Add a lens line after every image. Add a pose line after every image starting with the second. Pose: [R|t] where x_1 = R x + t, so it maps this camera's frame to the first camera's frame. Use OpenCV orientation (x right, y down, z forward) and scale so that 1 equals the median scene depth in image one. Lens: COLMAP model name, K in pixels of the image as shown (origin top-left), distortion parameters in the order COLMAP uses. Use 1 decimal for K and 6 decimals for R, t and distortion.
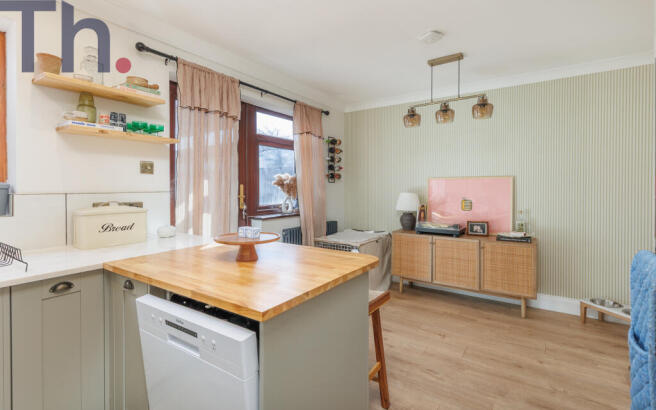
lens RADIAL K [[310.6, 0, 337.5], [0, 310.6, 191.5], [0, 0, 1]] dist [-0.003468, -0.000668]
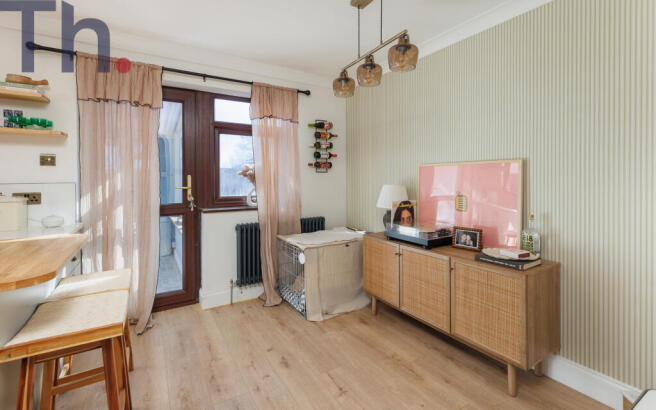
lens RADIAL K [[310.6, 0, 336.9], [0, 310.6, 182.4], [0, 0, 1]] dist [-0.003468, -0.000668]
pose [[0.918153, 0.002573, -0.396218, 0.456399], [-0.002007, 0.999996, 0.001843, -0.002927], [0.396221, -0.000897, 0.918155, 0.272980]]
